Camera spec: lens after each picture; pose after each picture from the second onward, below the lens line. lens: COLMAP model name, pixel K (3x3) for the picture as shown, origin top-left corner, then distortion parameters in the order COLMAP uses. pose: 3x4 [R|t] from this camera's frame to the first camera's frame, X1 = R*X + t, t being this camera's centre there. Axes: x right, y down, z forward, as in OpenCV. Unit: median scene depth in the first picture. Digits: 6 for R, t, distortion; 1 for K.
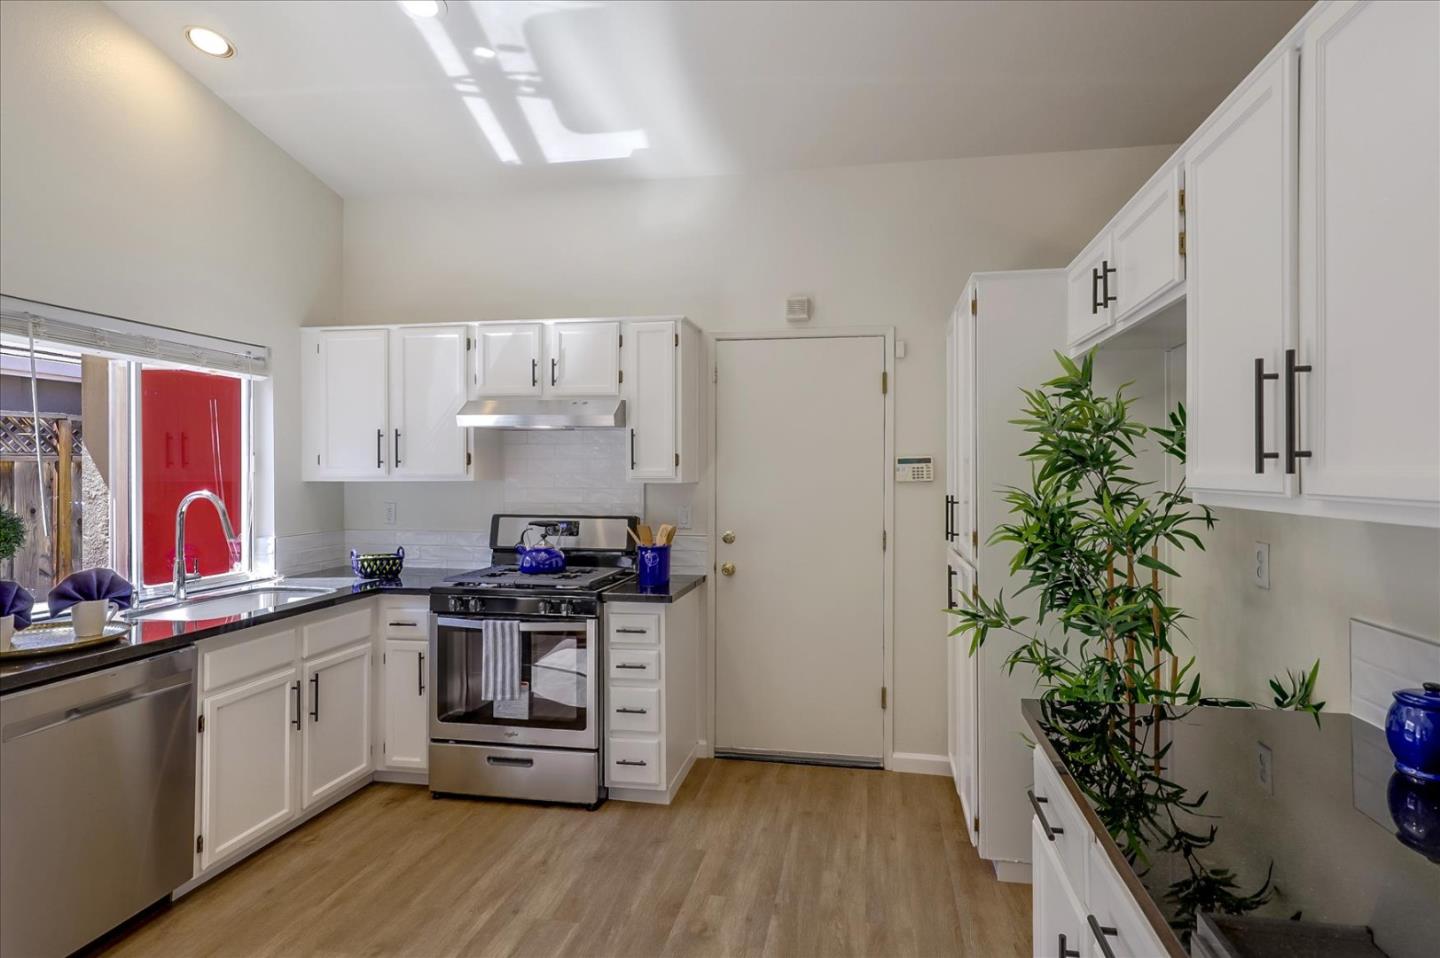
lens RADIAL K [[809.5, 0, 721.0], [0, 809.5, 475.5], [0, 0, 1]] dist [0.004154, -0.000858]
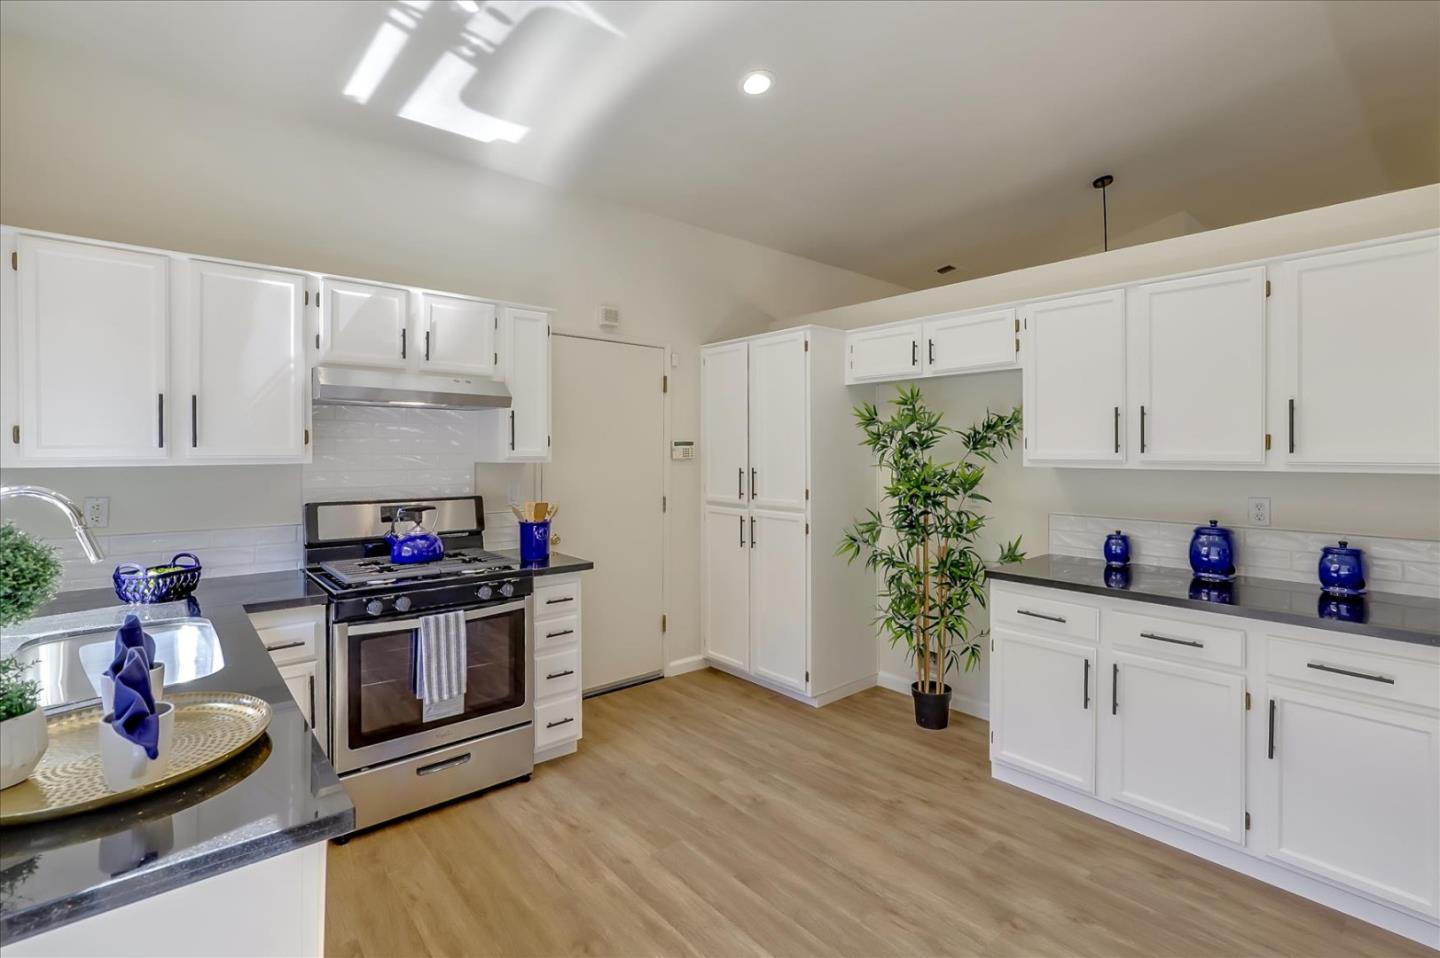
lens RADIAL K [[668.6, 0, 757.6], [0, 668.6, 458.5], [0, 0, 1]] dist [-0.024111, 0.003676]
pose [[0.601880, -0.009641, 0.798528, -0.637198], [0.004592, 0.999952, 0.008612, -0.002502], [-0.798573, -0.001516, 0.601895, 0.250994]]
